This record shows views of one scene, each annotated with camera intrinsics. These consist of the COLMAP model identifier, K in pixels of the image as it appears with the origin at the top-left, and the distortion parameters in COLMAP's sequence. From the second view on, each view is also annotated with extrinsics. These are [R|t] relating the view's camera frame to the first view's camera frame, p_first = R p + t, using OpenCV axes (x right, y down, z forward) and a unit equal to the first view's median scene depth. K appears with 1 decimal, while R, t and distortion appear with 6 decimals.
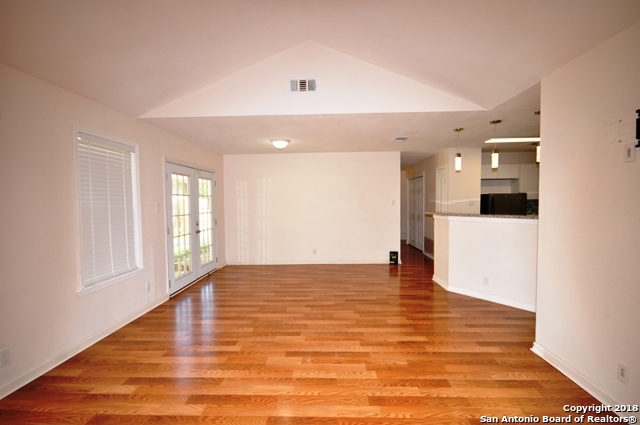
lens RADIAL K [[281.8, 0, 320.0], [0, 281.8, 212.5], [0, 0, 1]] dist [-0.002291, -0.000325]
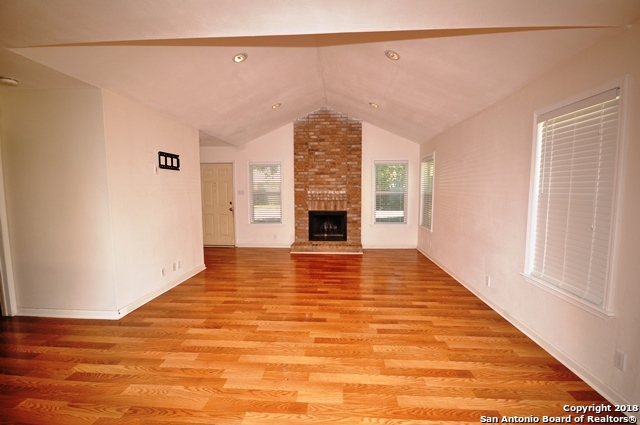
lens RADIAL K [[280.0, 0, 320.0], [0, 280.0, 212.5], [0, 0, 1]] dist [0.002448, 0.000095]
pose [[-0.999537, 0.011055, 0.028341, -0.129671], [0.014465, 0.992292, 0.123077, -0.088348], [-0.026762, 0.123430, -0.991992, 2.040223]]
